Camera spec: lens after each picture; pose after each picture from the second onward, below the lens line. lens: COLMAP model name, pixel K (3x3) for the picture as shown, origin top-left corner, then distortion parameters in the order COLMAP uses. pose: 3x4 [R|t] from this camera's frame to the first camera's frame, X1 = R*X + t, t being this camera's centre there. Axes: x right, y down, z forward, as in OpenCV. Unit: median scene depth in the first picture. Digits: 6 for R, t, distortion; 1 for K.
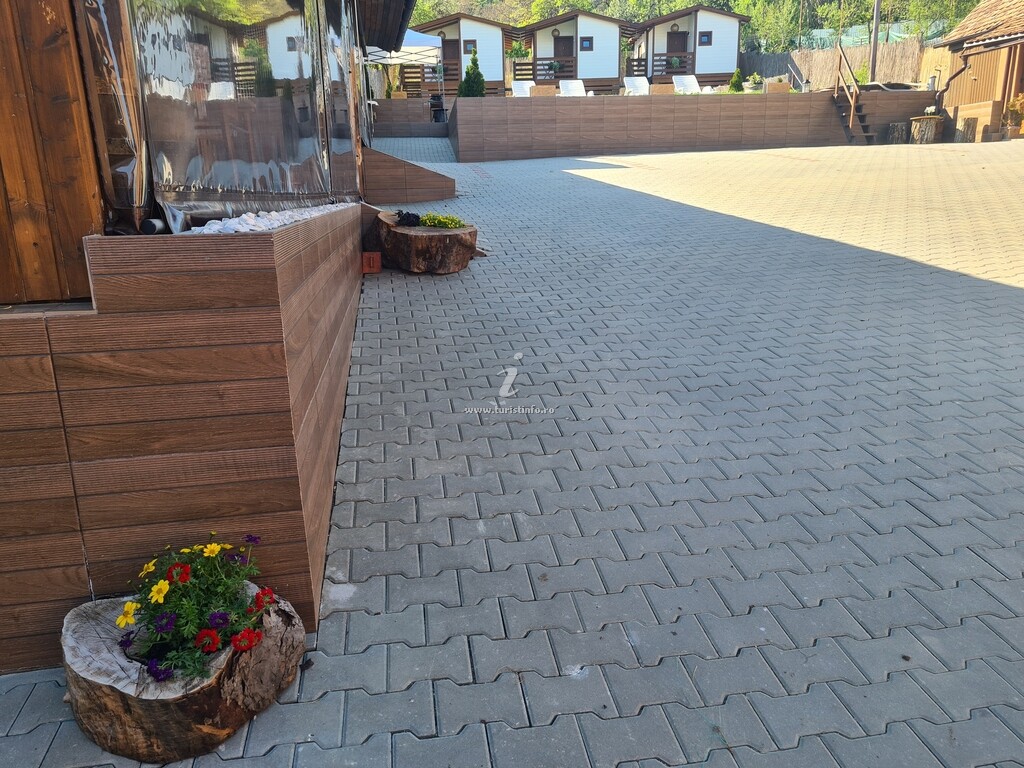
lens RADIAL K [[767.0, 0, 510.7], [0, 767.0, 385.3], [0, 0, 1]] dist [0.039452, -0.009699]
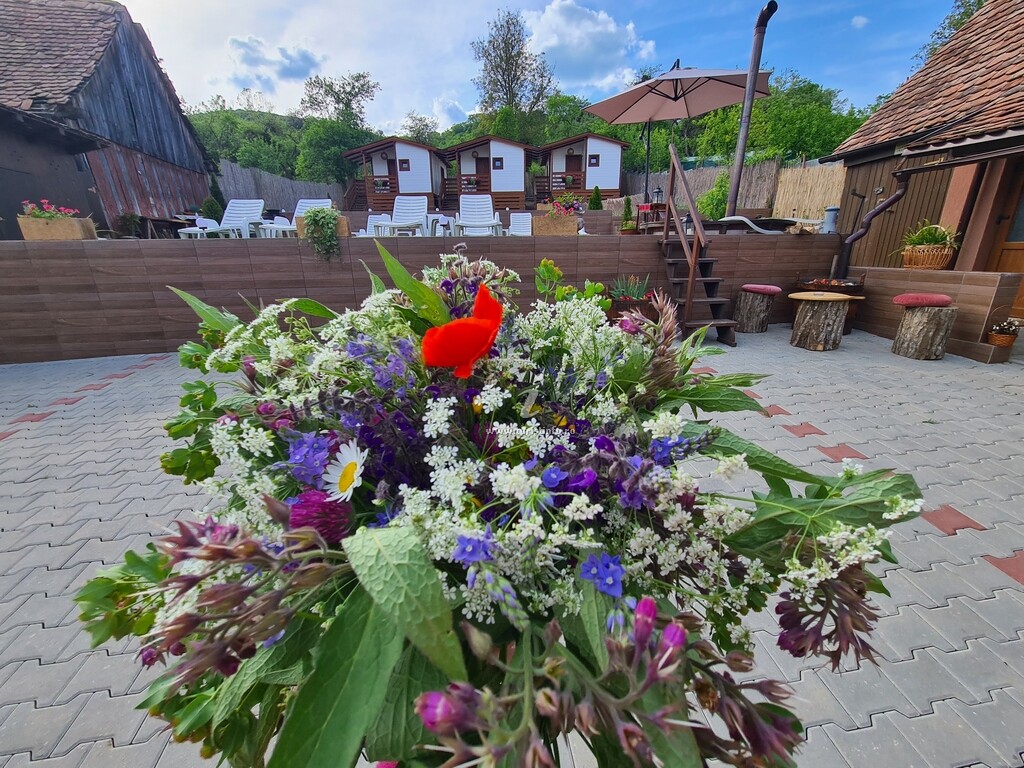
lens RADIAL K [[414.5, 0, 513.6], [0, 414.5, 388.1], [0, 0, 1]] dist [-0.001627, 0.000559]
pose [[0.999578, 0.019954, -0.021098, 0.146767], [-0.018453, 0.997440, 0.069082, -0.131545], [0.022423, -0.068664, 0.997388, 0.319239]]
